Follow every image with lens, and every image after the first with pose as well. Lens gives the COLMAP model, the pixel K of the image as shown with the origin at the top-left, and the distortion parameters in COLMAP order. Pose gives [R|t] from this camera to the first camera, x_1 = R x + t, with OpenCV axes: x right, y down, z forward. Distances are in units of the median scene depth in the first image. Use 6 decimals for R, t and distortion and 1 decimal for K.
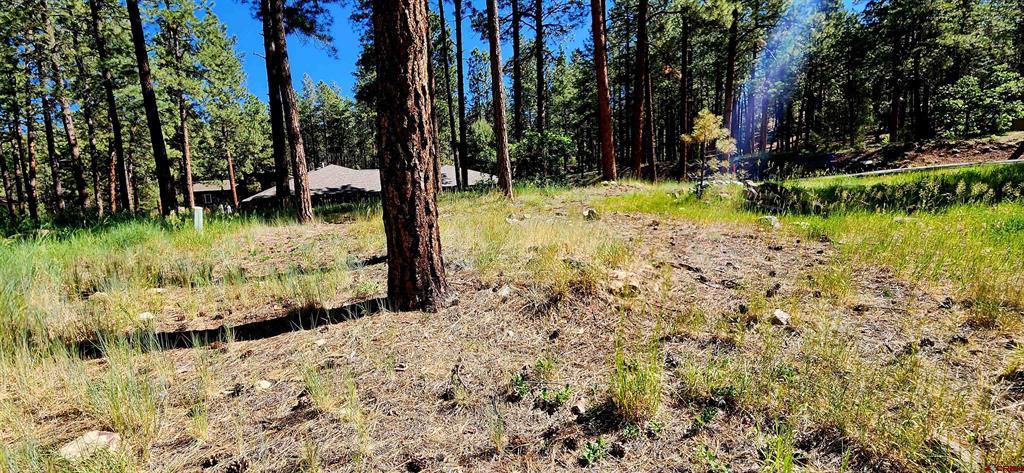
lens RADIAL K [[419.8, 0, 512.0], [0, 419.8, 236.5], [0, 0, 1]] dist [-0.003263, 0.000349]
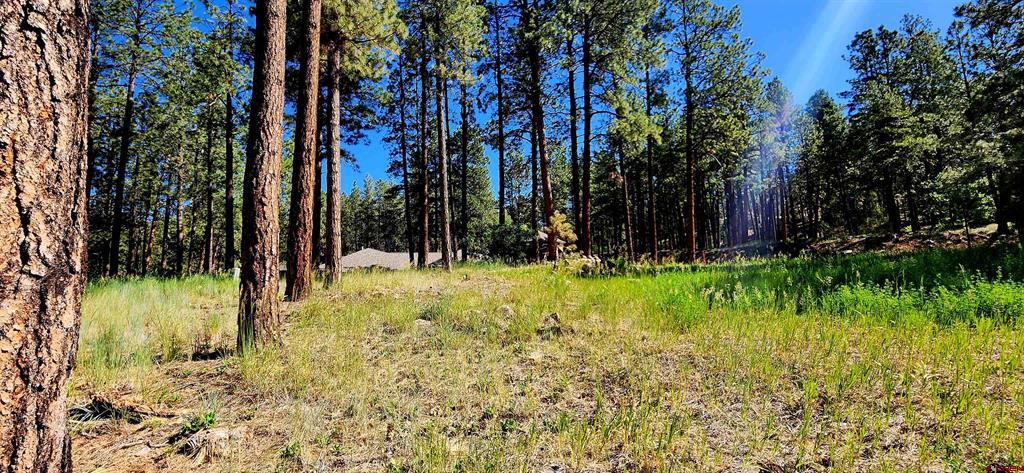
lens RADIAL K [[419.8, 0, 512.0], [0, 419.8, 236.5], [0, 0, 1]] dist [-0.003263, 0.000349]
pose [[0.991412, 0.007876, -0.130535, 0.171387], [-0.034652, 0.978325, -0.204153, 0.034113], [0.126098, 0.206924, 0.970197, -0.157022]]
